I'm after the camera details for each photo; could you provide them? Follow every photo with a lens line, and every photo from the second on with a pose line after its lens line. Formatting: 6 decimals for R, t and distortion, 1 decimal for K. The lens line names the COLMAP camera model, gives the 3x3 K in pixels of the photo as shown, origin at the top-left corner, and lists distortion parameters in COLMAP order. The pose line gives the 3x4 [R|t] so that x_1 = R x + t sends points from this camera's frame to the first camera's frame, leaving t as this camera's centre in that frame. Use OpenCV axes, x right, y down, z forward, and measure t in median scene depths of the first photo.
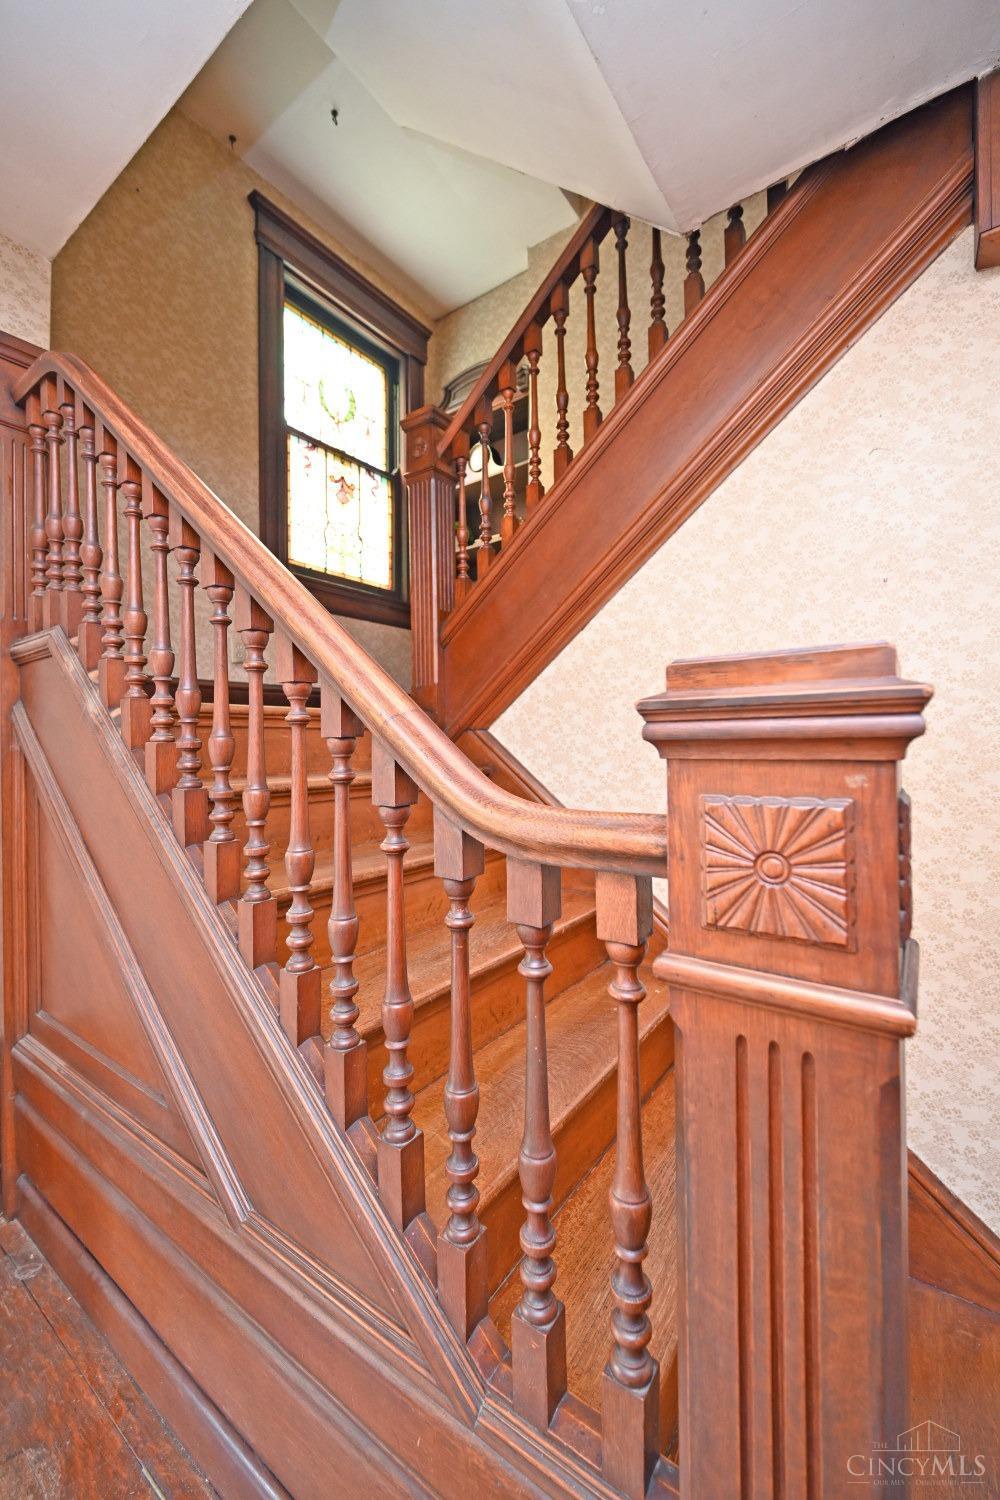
lens RADIAL K [[605.2, 0, 495.3], [0, 605.2, 751.0], [0, 0, 1]] dist [-0.002965, -0.000096]
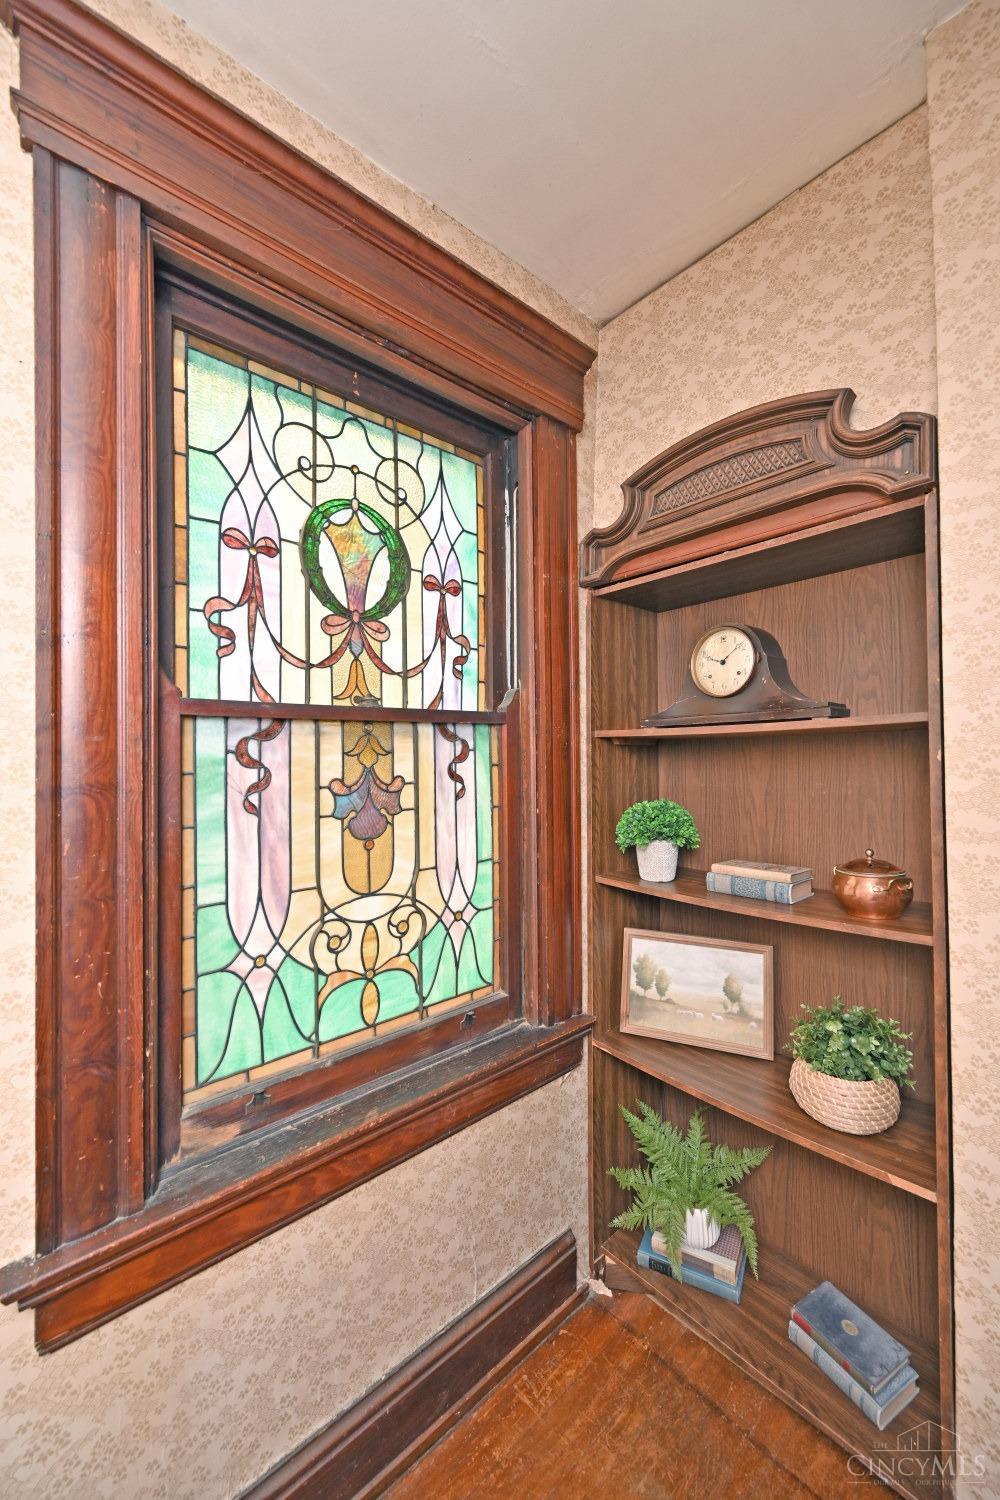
lens RADIAL K [[605.2, 0, 501.7], [0, 605.2, 747.9], [0, 0, 1]] dist [-0.002965, -0.000096]
pose [[0.979750, -0.008973, -0.200026, -0.089810], [0.007235, 0.999929, -0.009416, -0.434809], [0.200096, 0.007778, 0.979745, 0.608396]]
